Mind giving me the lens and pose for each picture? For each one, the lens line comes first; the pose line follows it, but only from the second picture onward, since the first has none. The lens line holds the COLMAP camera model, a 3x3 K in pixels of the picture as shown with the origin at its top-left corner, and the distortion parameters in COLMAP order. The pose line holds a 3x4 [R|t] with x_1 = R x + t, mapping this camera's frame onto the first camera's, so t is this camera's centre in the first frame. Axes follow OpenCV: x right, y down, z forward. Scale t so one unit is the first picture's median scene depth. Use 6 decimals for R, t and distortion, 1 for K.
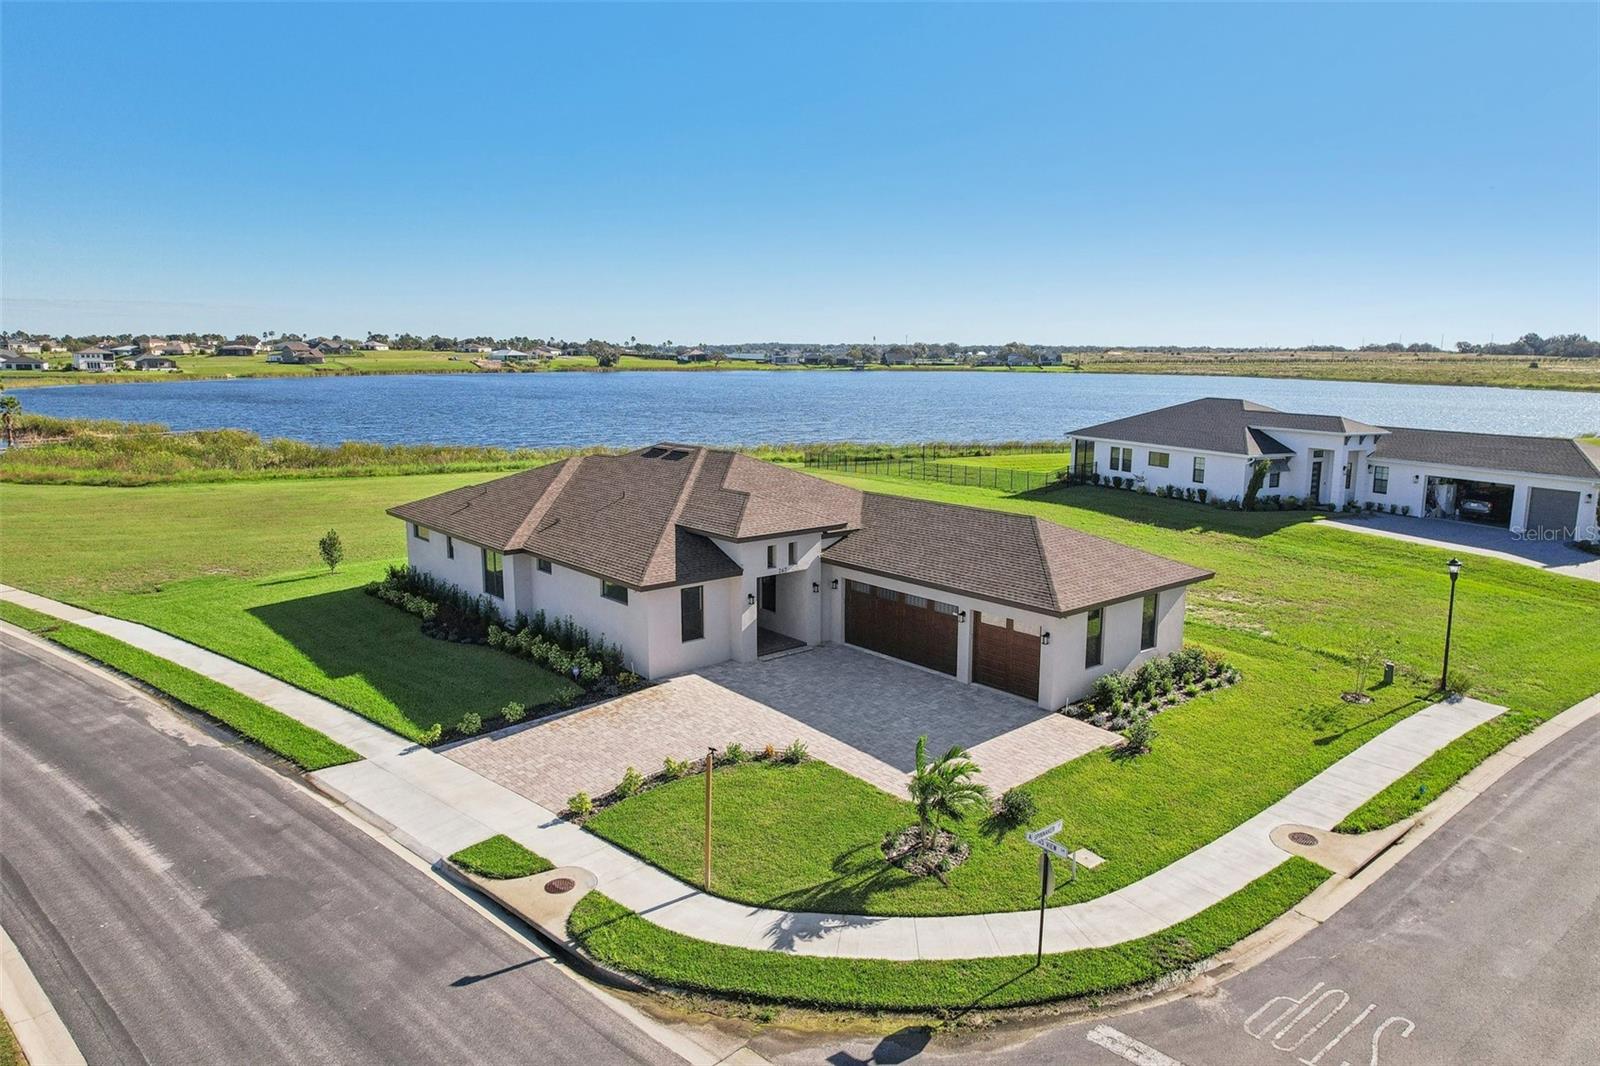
lens RADIAL K [[1048.3, 0, 800.0], [0, 1048.3, 533.0], [0, 0, 1]] dist [-0.035685, 0.048663]
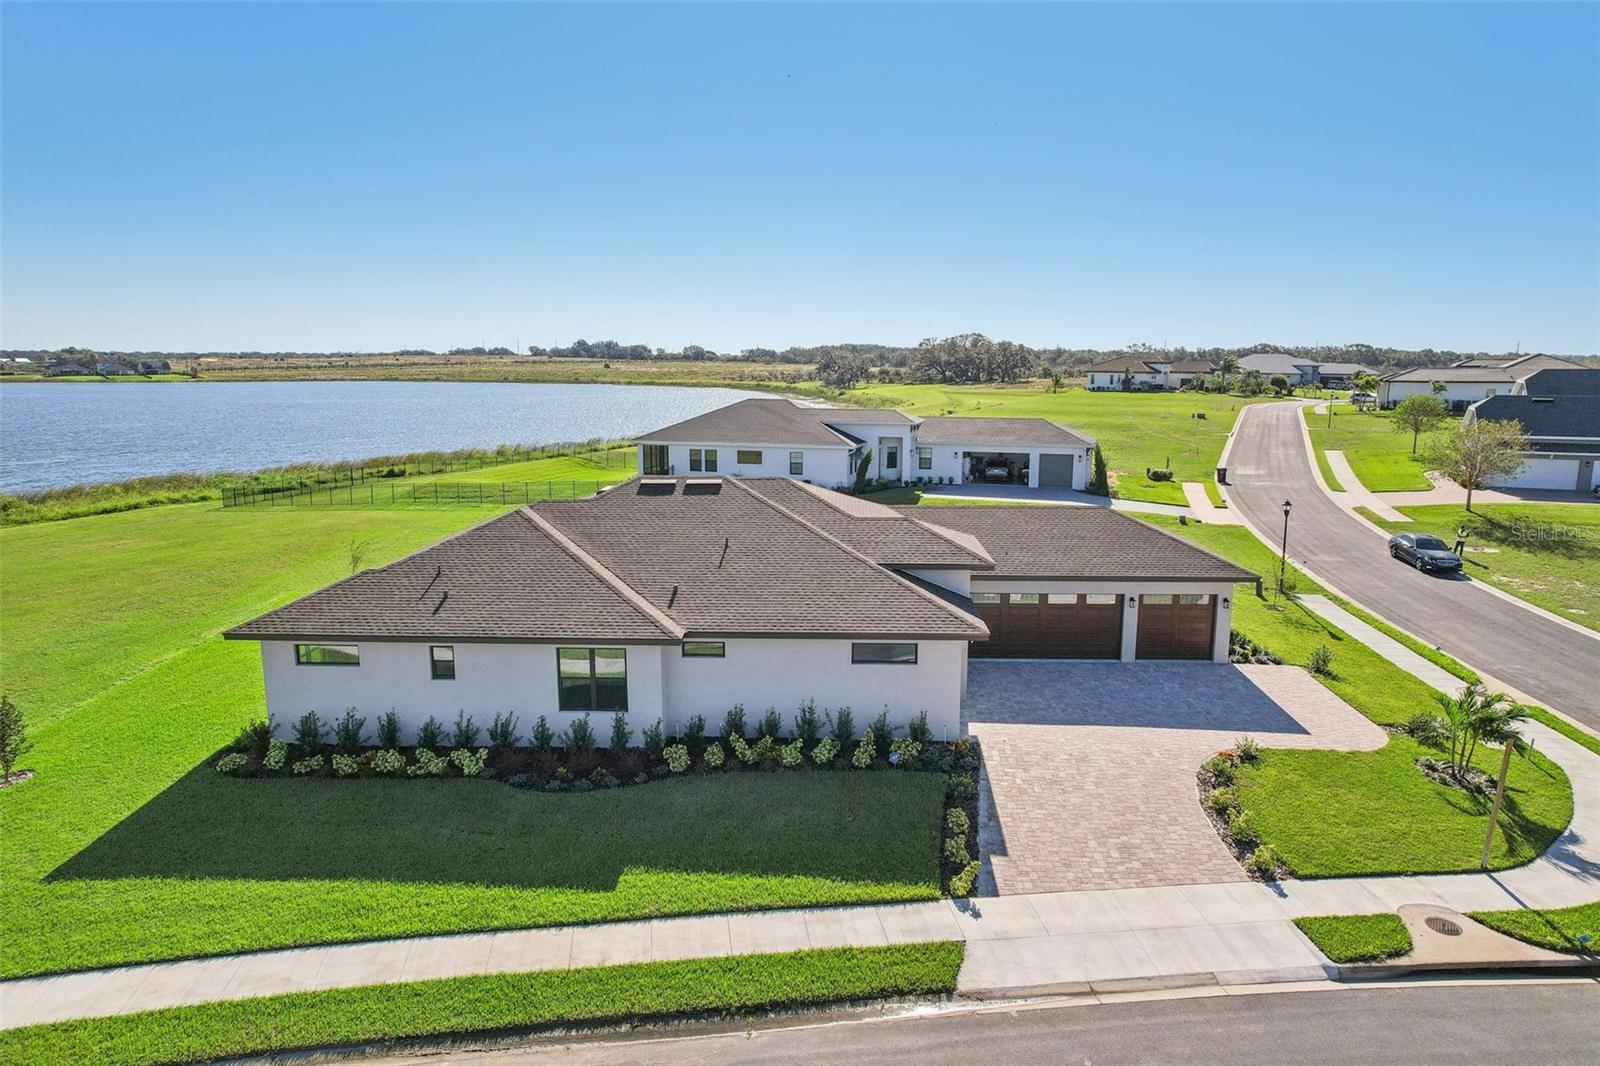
lens RADIAL K [[1021.8, 0, 800.0], [0, 1021.8, 533.0], [0, 0, 1]] dist [-0.043048, 0.061285]
pose [[0.671586, -0.132380, 0.729004, -0.772295], [0.132255, 0.989526, 0.057850, -0.090884], [-0.729027, 0.057563, 0.682060, 0.477859]]
